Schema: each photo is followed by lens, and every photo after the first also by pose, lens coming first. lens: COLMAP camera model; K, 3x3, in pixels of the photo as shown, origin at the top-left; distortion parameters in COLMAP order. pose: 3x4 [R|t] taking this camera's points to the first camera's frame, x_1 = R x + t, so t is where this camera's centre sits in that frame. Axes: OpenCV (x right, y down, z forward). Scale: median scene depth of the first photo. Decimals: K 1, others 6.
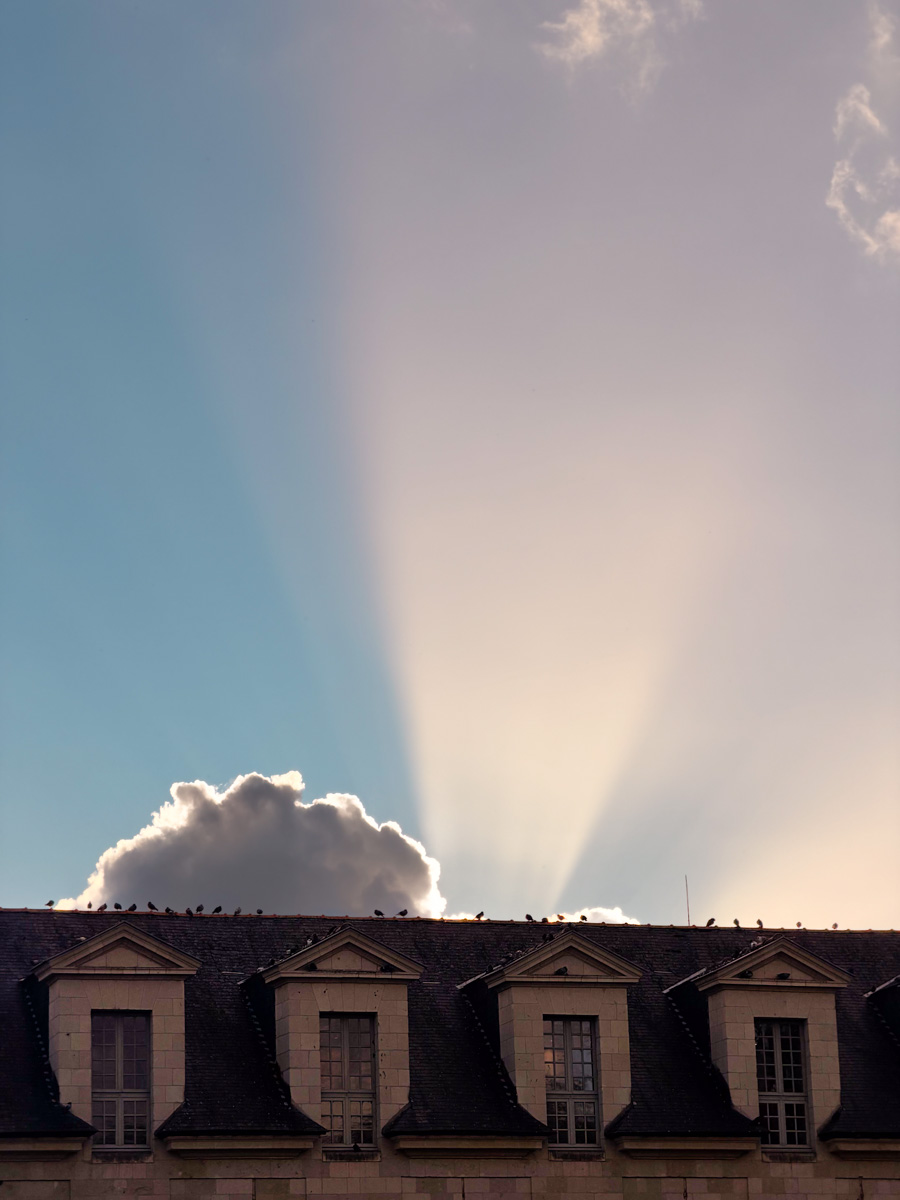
lens RADIAL K [[3627.7, 0, 448.6], [0, 3627.7, 600.2], [0, 0, 1]] dist [0.275704, 0.000000]
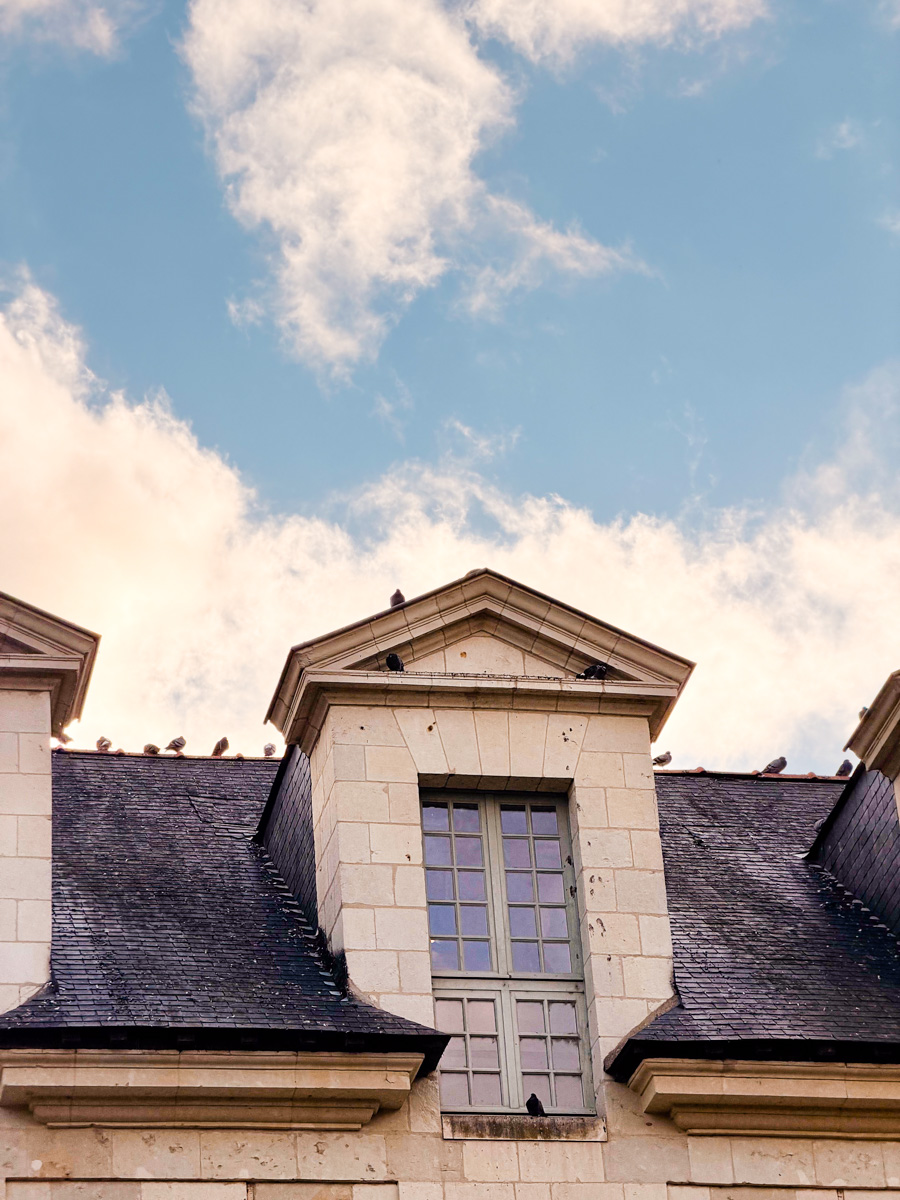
lens RADIAL K [[3627.7, 0, 447.7], [0, 3627.7, 602.3], [0, 0, 1]] dist [0.275704, 0.000000]
pose [[0.991156, -0.093726, -0.093946, 0.004871], [0.065978, 0.962281, -0.263936, 0.195494], [0.115140, 0.255404, 0.959954, 0.630567]]
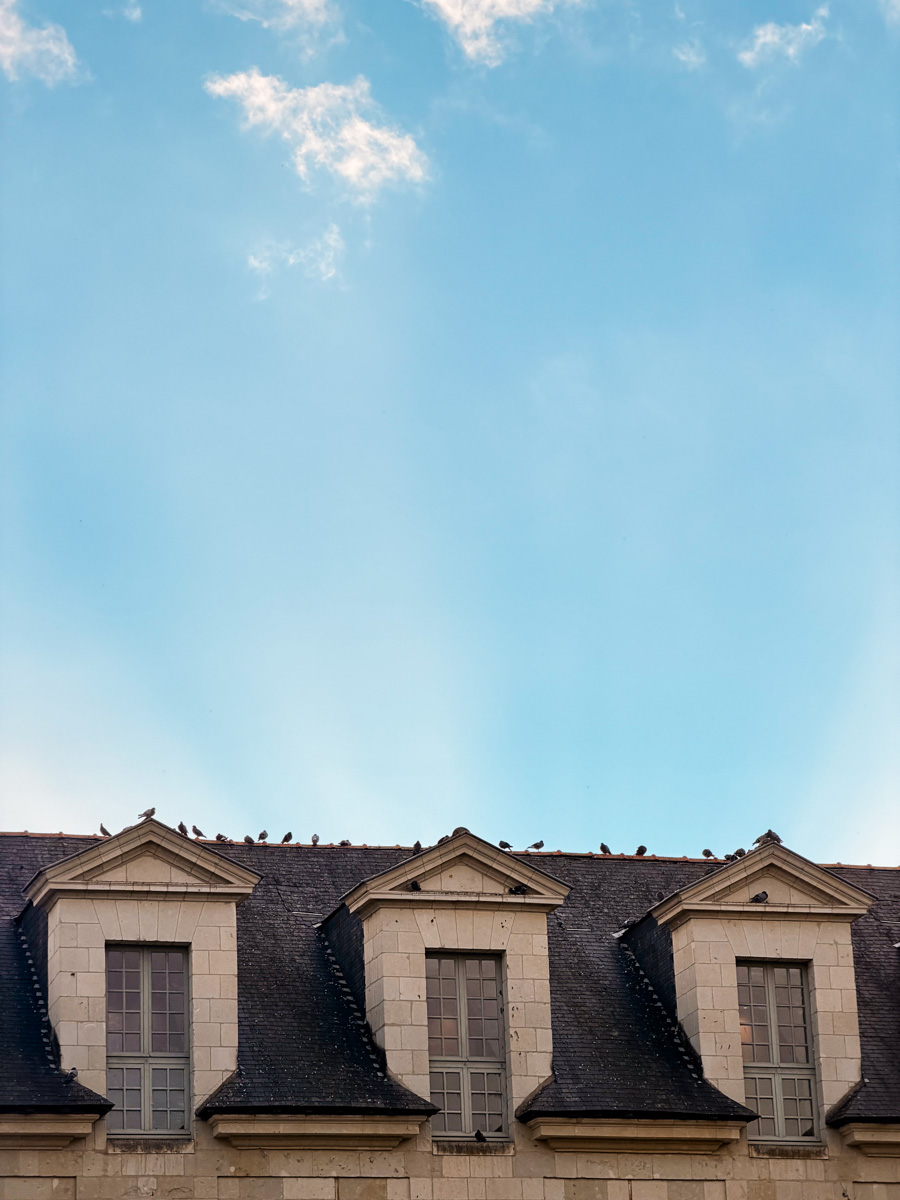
lens RADIAL K [[3627.7, 0, 455.6], [0, 3627.7, 593.5], [0, 0, 1]] dist [0.275704, 0.000000]
pose [[0.999409, -0.017263, -0.029718, -0.006926], [0.015375, 0.997920, -0.062606, 0.087989], [0.030736, 0.062112, 0.997596, 0.279573]]
